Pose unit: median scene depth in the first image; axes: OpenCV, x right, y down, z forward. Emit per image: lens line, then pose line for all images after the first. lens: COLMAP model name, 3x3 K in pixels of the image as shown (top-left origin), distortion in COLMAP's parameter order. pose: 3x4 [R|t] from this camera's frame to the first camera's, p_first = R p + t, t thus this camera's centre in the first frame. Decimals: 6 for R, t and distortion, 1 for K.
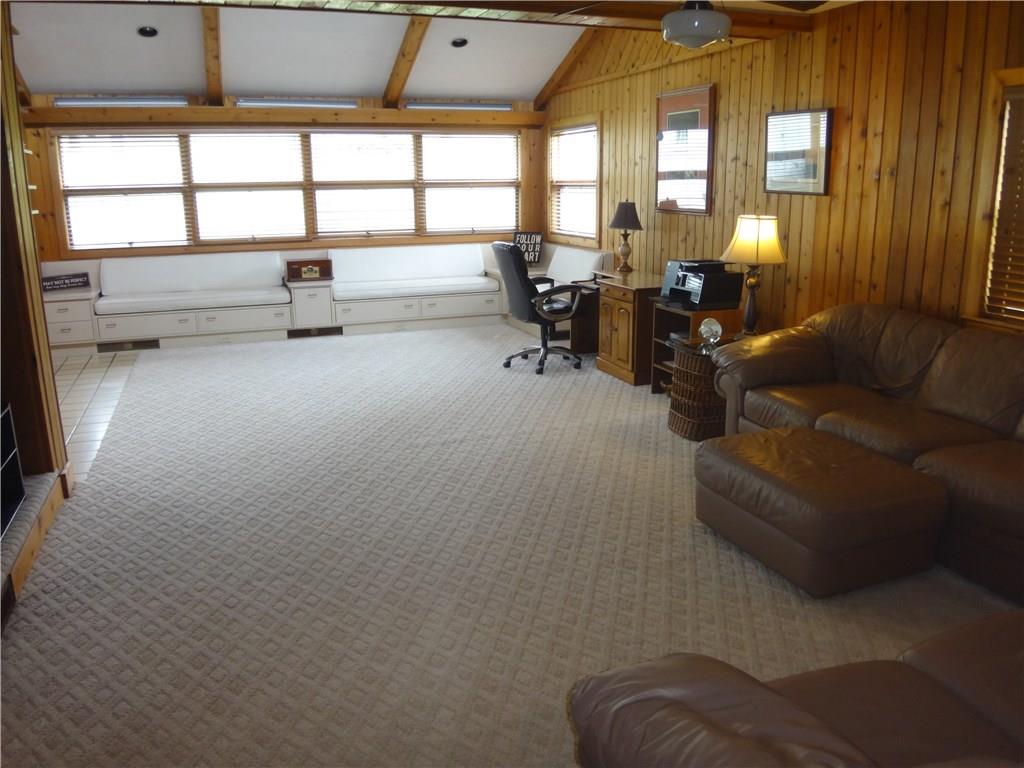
lens RADIAL K [[794.0, 0, 508.7], [0, 794.0, 380.2], [0, 0, 1]] dist [-0.036212, -0.044582]
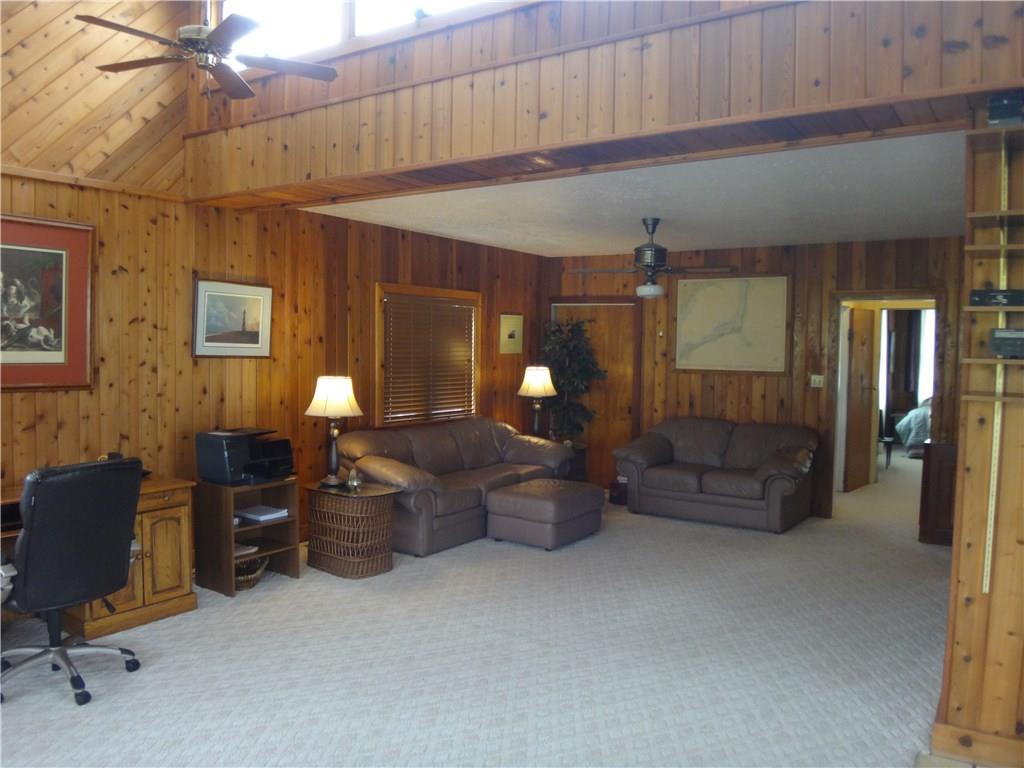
lens RADIAL K [[794.0, 0, 508.7], [0, 794.0, 380.2], [0, 0, 1]] dist [-0.036212, -0.044582]
pose [[-0.577465, -0.039438, 0.815462, -0.725367], [0.186952, 0.965904, 0.179103, -0.331920], [-0.794722, 0.255878, -0.550403, 1.313172]]
